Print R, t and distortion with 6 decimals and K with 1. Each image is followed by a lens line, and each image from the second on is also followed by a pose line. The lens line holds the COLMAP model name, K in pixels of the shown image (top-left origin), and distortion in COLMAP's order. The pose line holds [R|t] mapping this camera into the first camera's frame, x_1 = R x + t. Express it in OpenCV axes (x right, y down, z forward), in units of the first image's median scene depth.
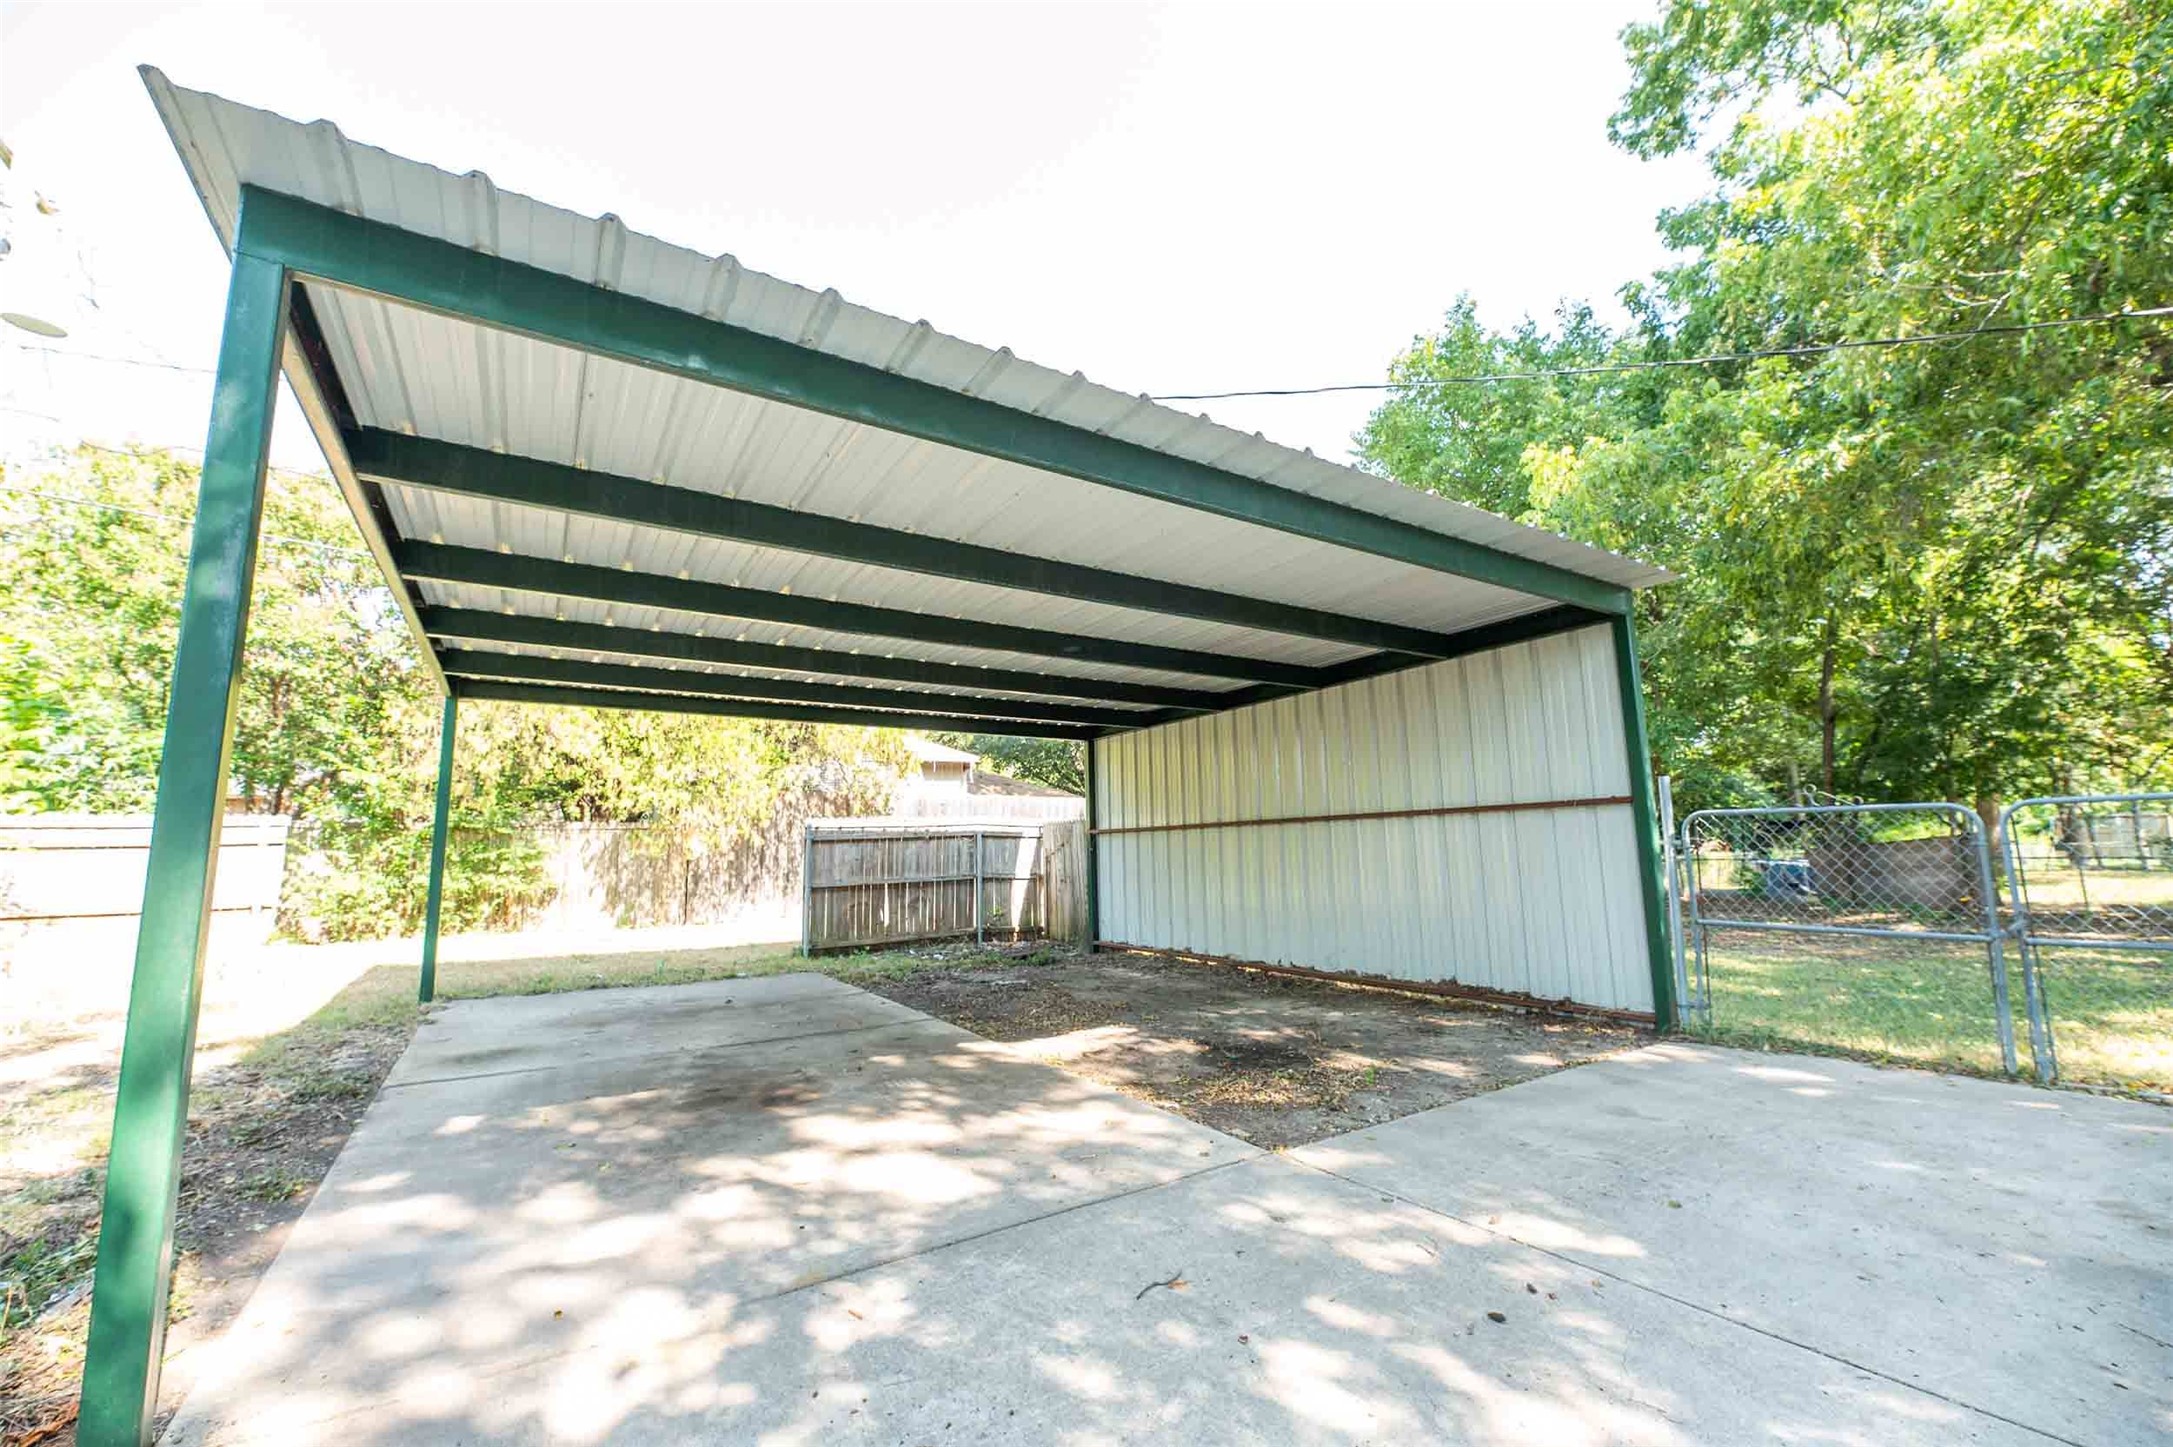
lens RADIAL K [[866.2, 0, 1086.5], [0, 866.2, 723.5], [0, 0, 1]] dist [0.000323, -0.003862]
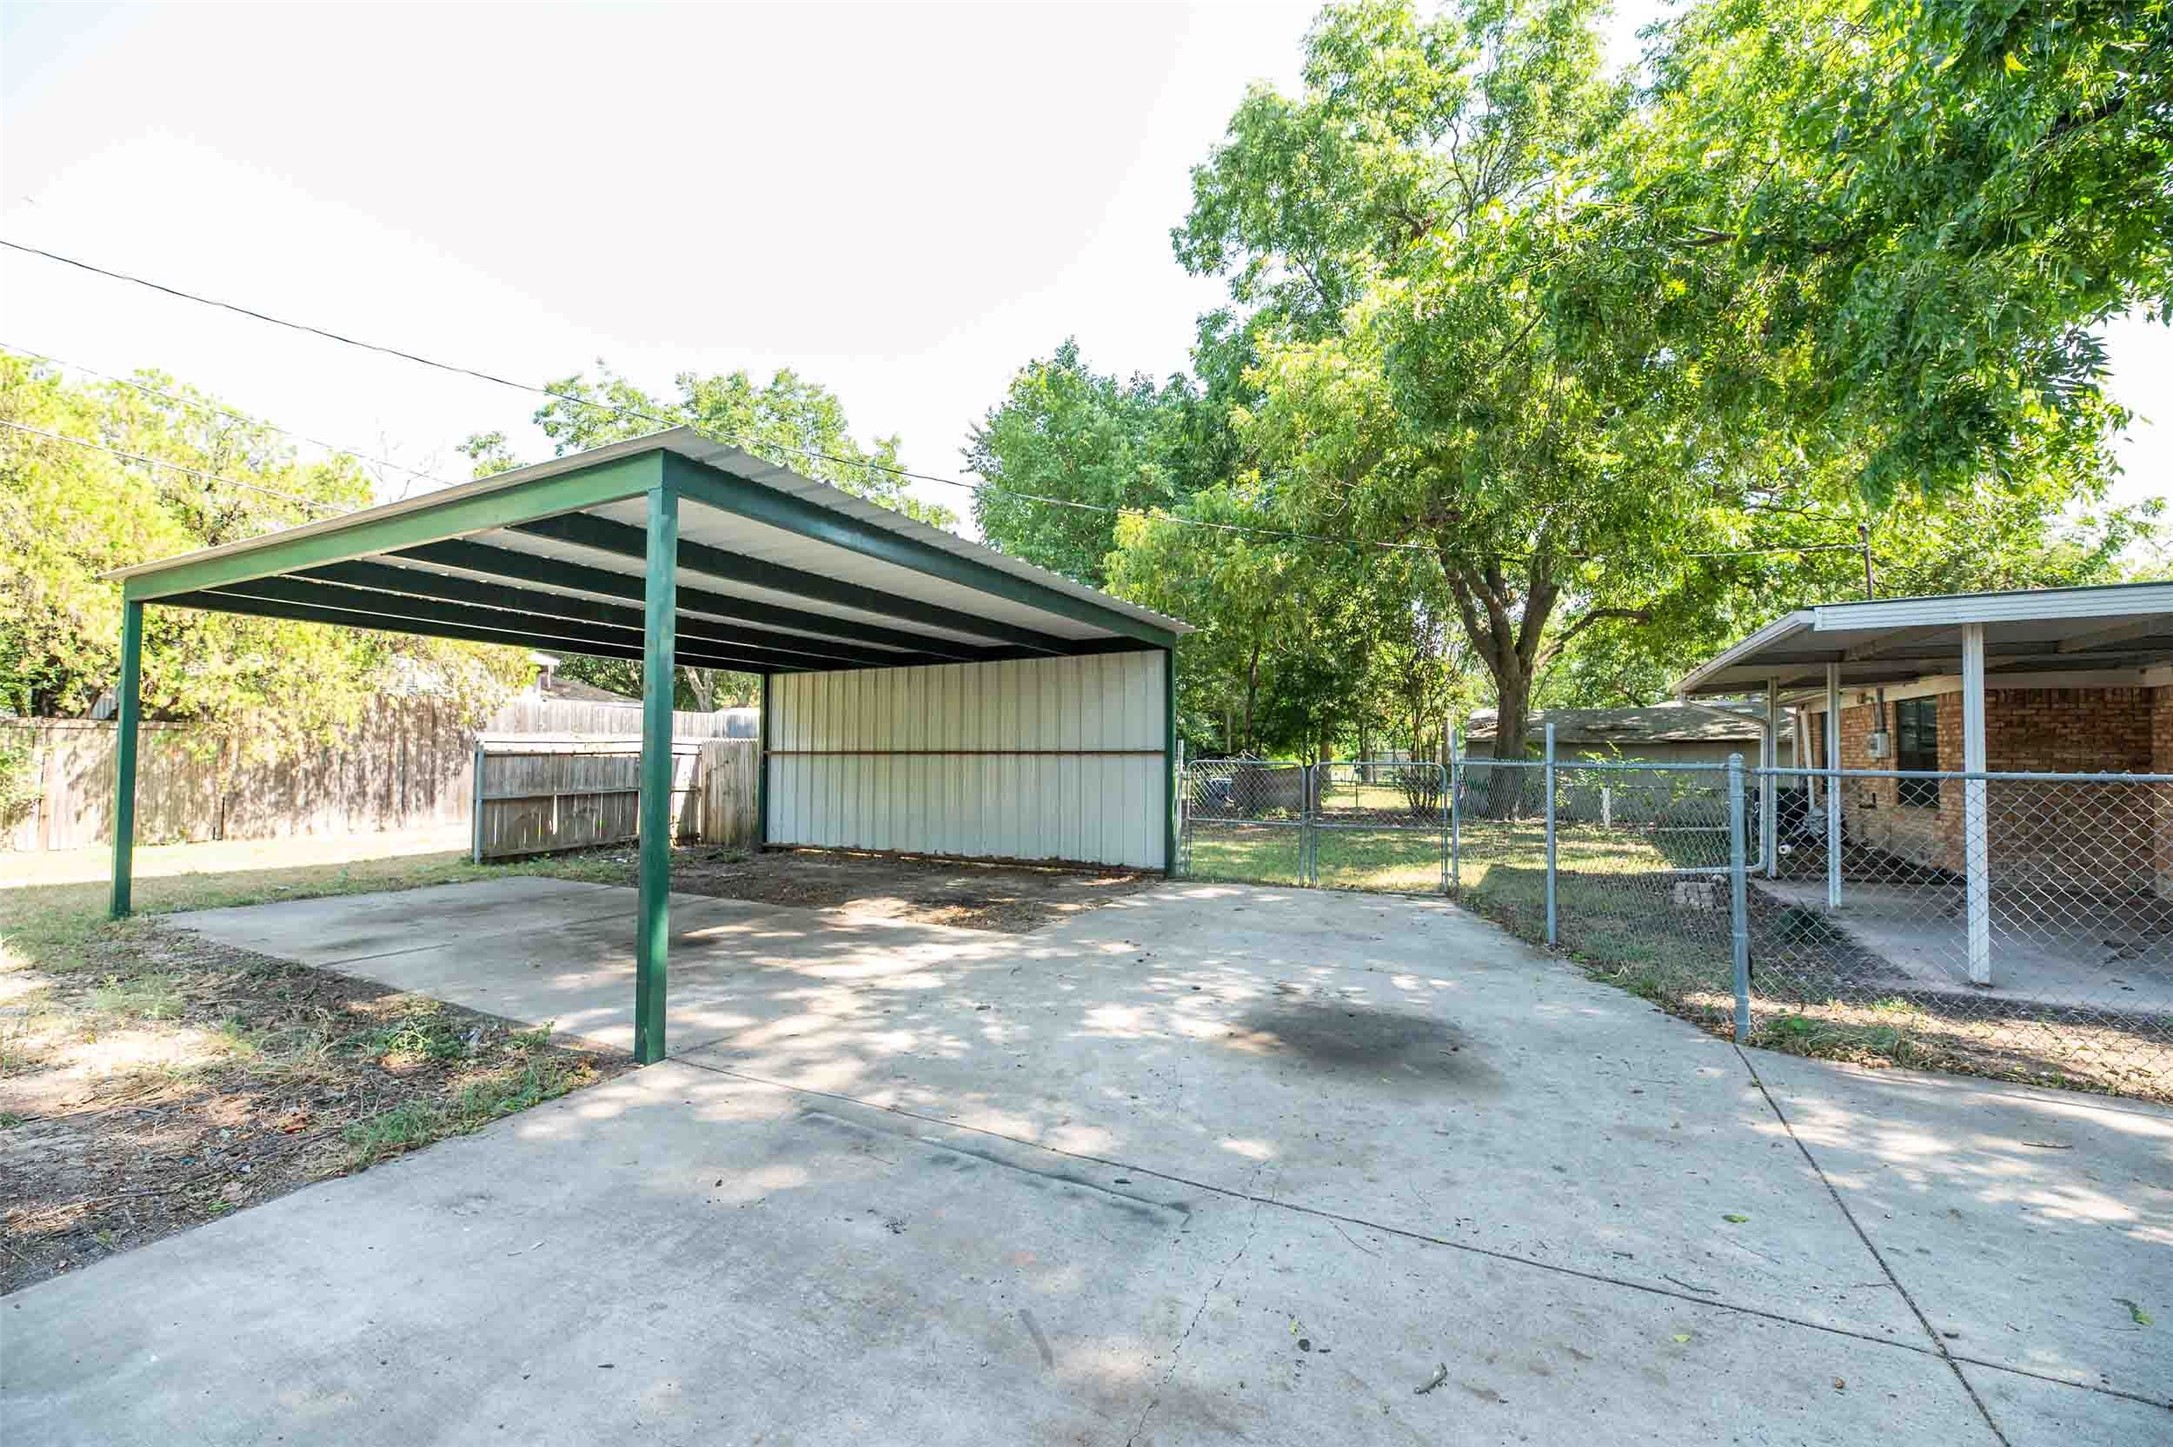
lens RADIAL K [[866.2, 0, 1086.5], [0, 866.2, 723.5], [0, 0, 1]] dist [0.000323, -0.003862]
pose [[0.862507, 0.042688, 0.504241, -0.216816], [-0.095589, 0.992241, 0.079504, -0.051209], [-0.496935, -0.116773, 0.859895, -0.234522]]
